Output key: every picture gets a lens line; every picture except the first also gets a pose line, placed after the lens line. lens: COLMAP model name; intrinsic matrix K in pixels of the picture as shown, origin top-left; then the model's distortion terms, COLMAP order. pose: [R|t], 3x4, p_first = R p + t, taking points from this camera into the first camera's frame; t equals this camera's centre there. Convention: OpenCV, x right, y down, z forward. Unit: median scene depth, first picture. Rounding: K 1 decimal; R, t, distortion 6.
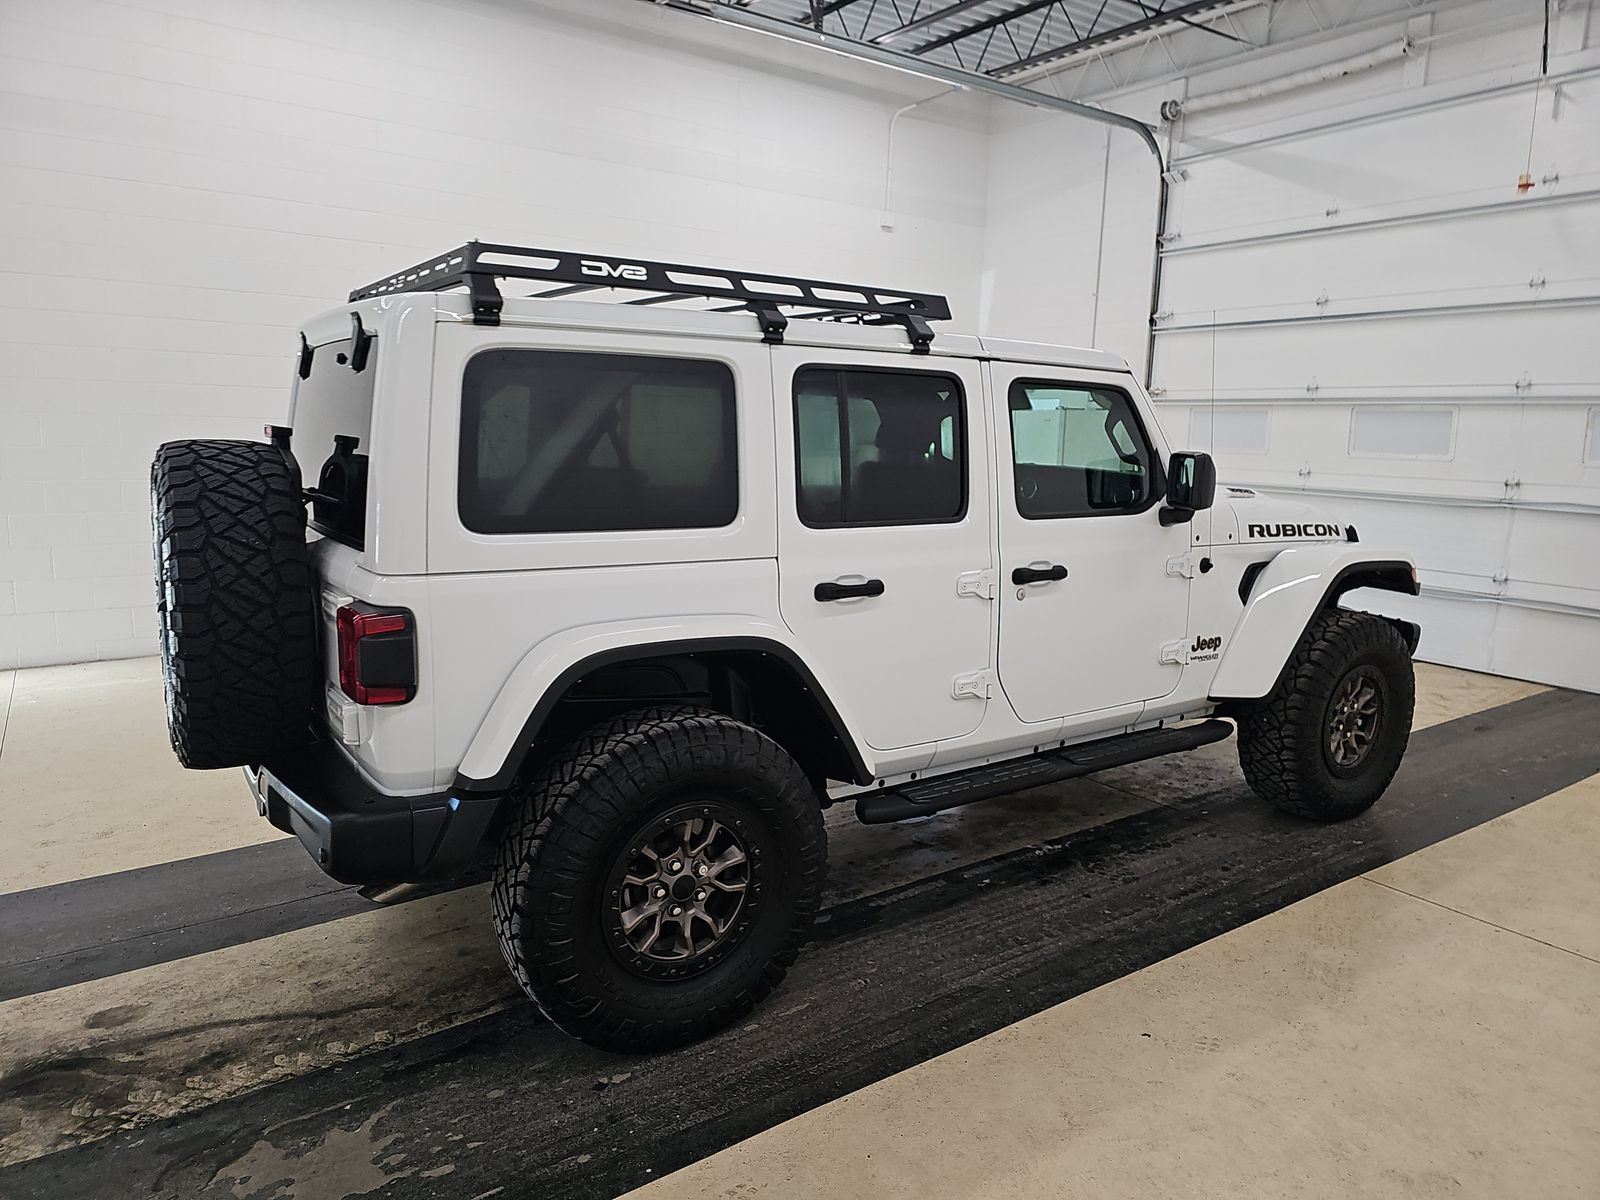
lens RADIAL K [[1046.3, 0, 785.7], [0, 1046.3, 598.3], [0, 0, 1]] dist [0.047352, -0.048154]
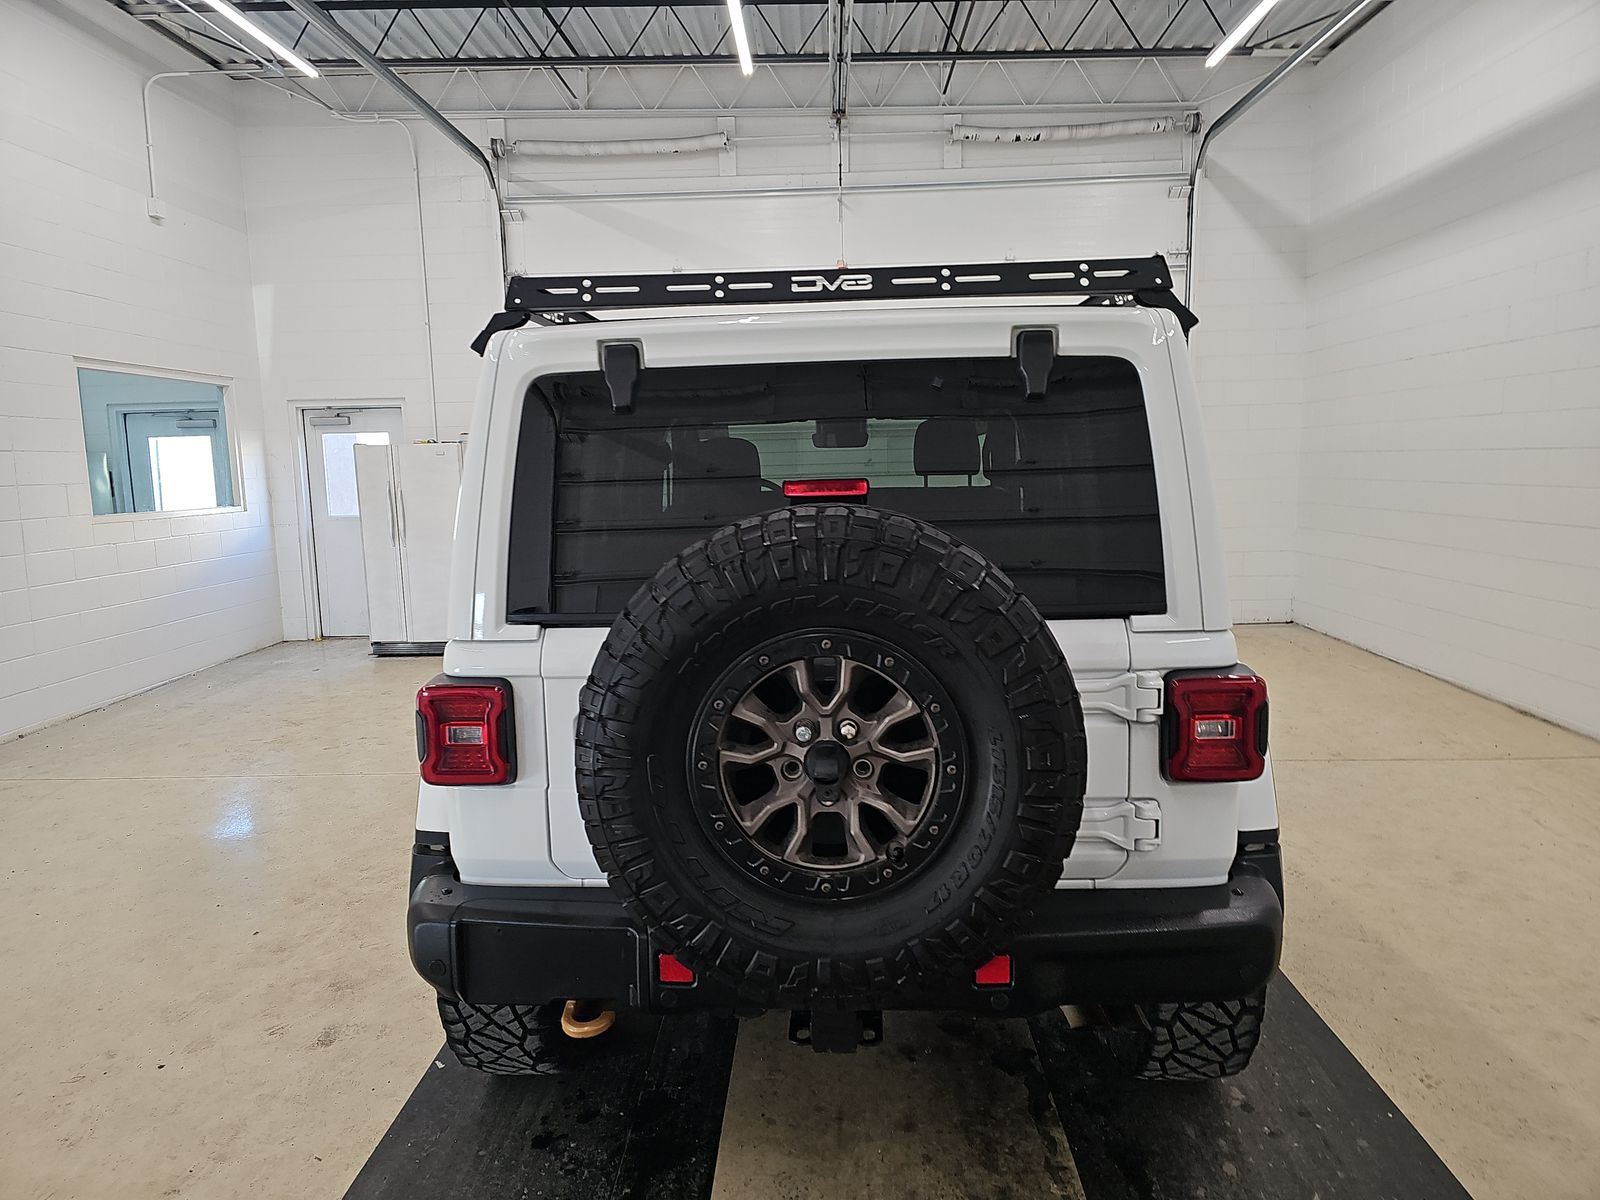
lens RADIAL K [[1046.3, 0, 796.0], [0, 1046.3, 604.8], [0, 0, 1]] dist [0.047352, -0.048154]
pose [[0.594605, -0.151217, 0.789670, -0.717908], [0.167136, 0.983946, 0.062570, -0.092705], [-0.786455, 0.094778, 0.610333, 0.413973]]
